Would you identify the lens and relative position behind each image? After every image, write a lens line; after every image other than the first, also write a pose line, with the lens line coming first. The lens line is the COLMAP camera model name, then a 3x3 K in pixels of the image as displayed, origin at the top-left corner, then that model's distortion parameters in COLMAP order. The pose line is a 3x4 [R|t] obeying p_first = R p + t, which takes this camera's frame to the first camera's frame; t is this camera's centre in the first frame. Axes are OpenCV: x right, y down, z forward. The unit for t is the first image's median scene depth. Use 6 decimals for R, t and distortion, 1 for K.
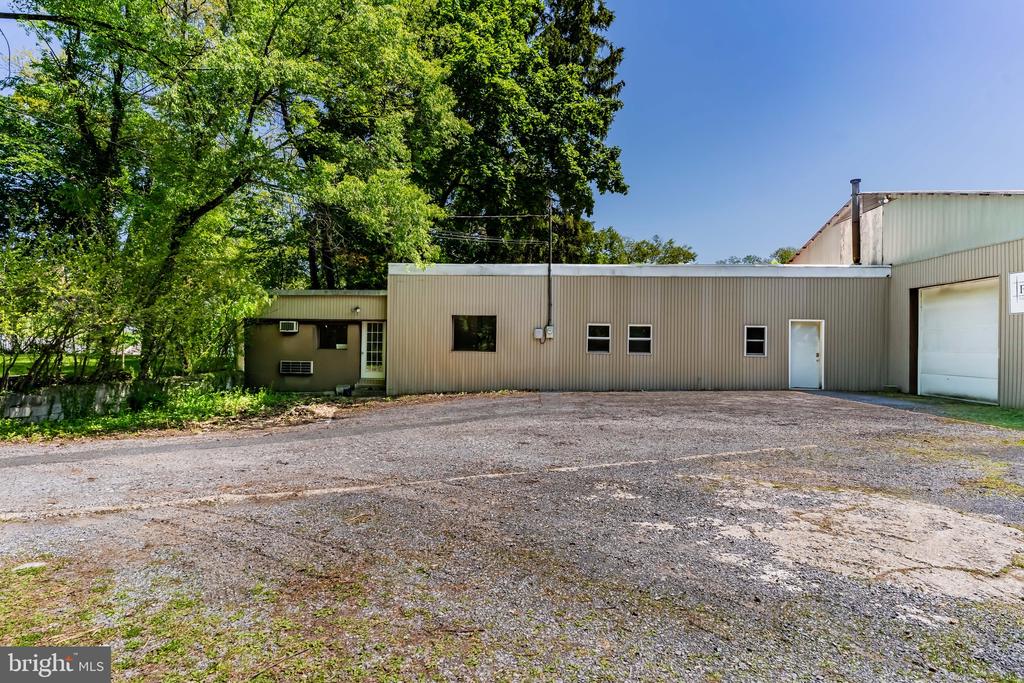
lens RADIAL K [[528.0, 0, 511.8], [0, 528.0, 346.0], [0, 0, 1]] dist [-0.000837, -0.000489]
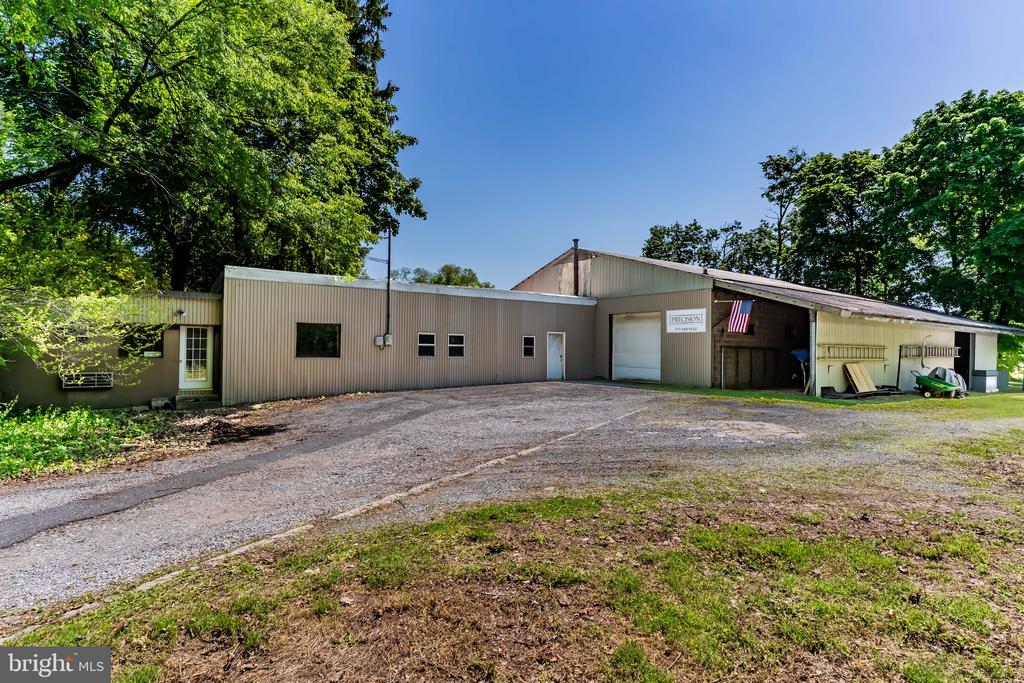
lens RADIAL K [[528.0, 0, 518.8], [0, 528.0, 338.6], [0, 0, 1]] dist [-0.000837, -0.000489]
pose [[0.779136, 0.006331, 0.626823, -0.426446], [0.002210, 0.999915, -0.012847, -0.013412], [-0.626851, 0.011395, 0.779056, -0.069379]]
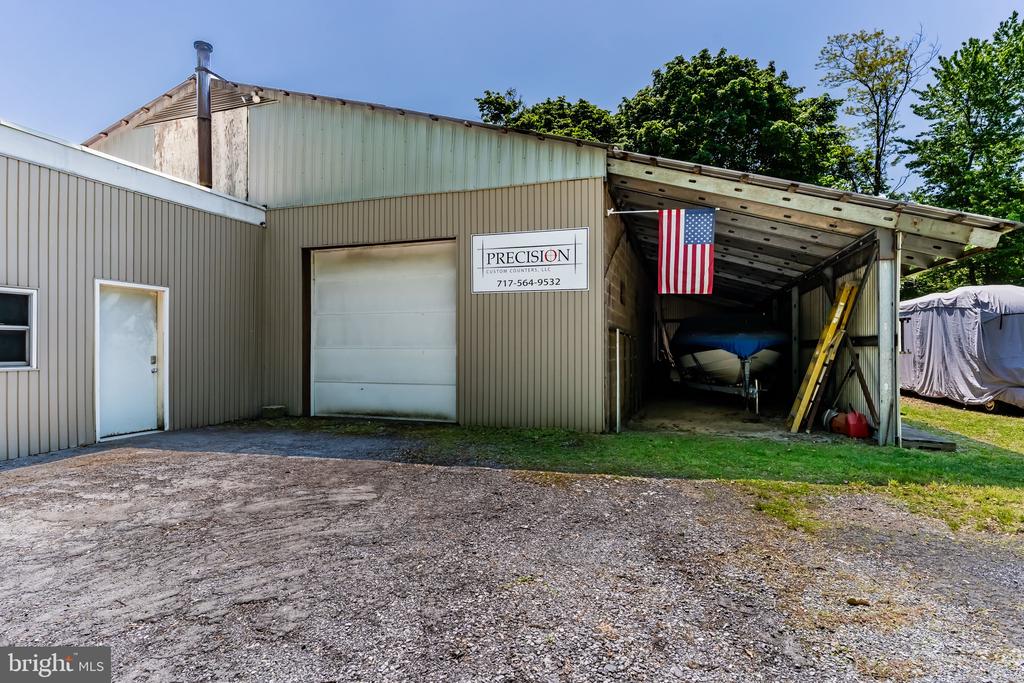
lens RADIAL K [[528.0, 0, 504.3], [0, 528.0, 338.6], [0, 0, 1]] dist [-0.000837, -0.000489]
pose [[0.263941, -0.003460, 0.964533, 0.198802], [0.008533, 0.999963, 0.001252, -0.000405], [-0.964501, 0.007899, 0.263961, 0.559082]]
